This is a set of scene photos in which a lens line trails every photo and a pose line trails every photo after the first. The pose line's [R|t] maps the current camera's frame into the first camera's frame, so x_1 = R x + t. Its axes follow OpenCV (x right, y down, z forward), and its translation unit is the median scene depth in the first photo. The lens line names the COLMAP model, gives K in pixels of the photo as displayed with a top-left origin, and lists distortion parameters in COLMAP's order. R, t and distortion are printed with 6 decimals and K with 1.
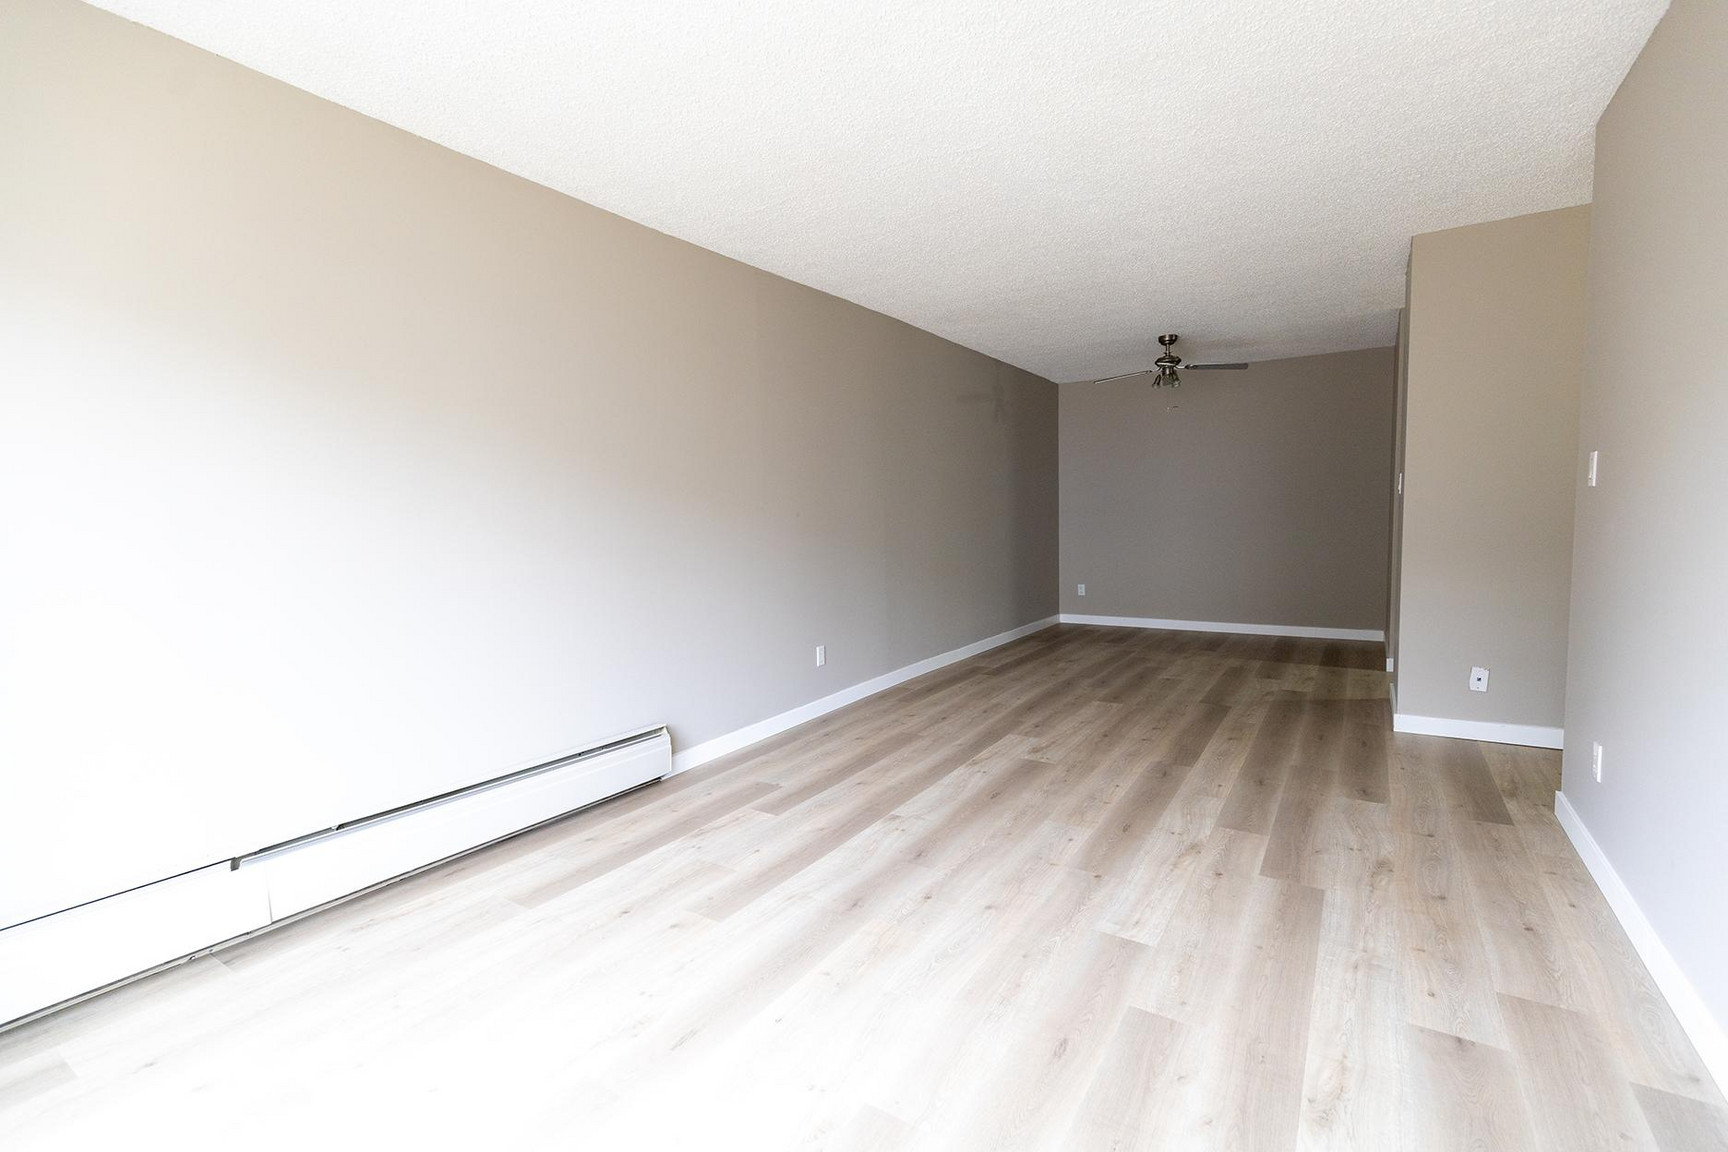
lens RADIAL K [[773.7, 0, 853.3], [0, 773.7, 576.9], [0, 0, 1]] dist [0.002630, 0.000233]
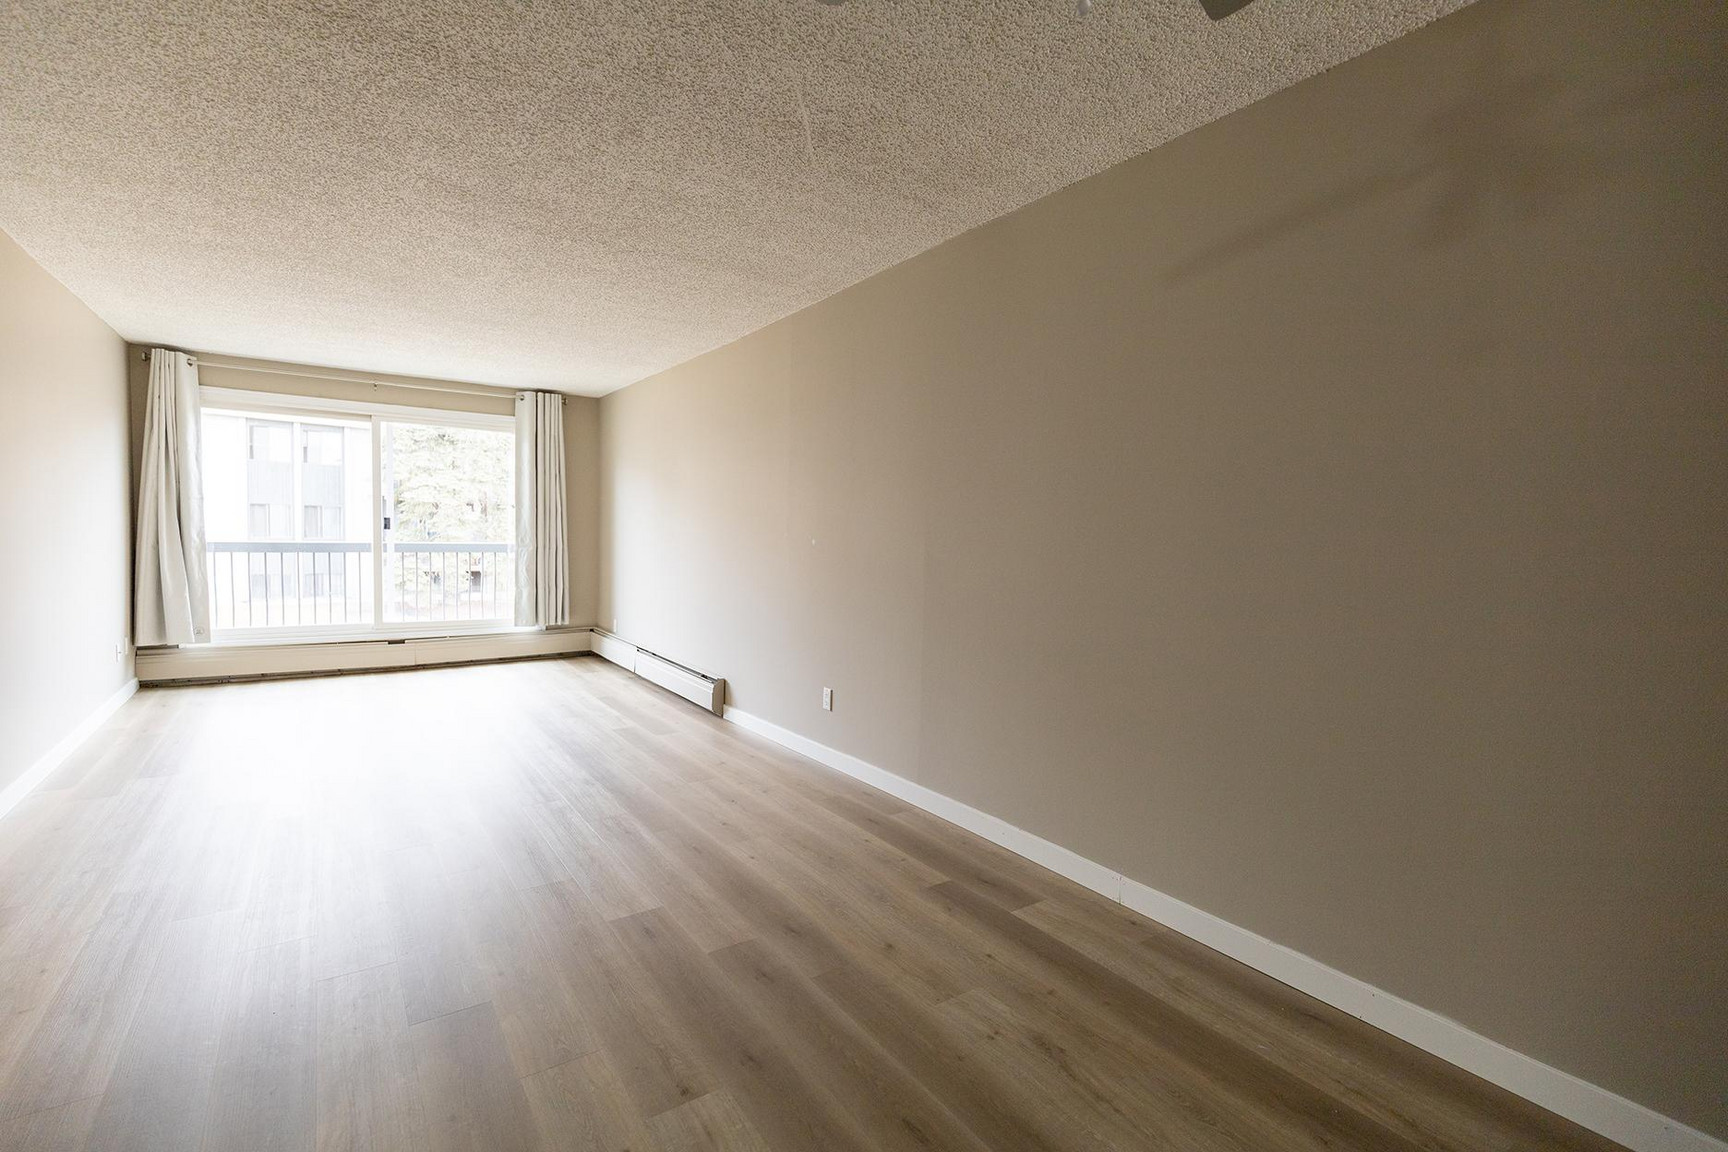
lens RADIAL K [[773.7, 0, 853.3], [0, 773.7, 576.9], [0, 0, 1]] dist [0.002630, 0.000233]
pose [[-0.370868, 0.068110, -0.926185, 0.818798], [-0.088674, 0.990153, 0.108321, -0.146295], [0.924442, 0.122302, -0.361177, 1.425254]]
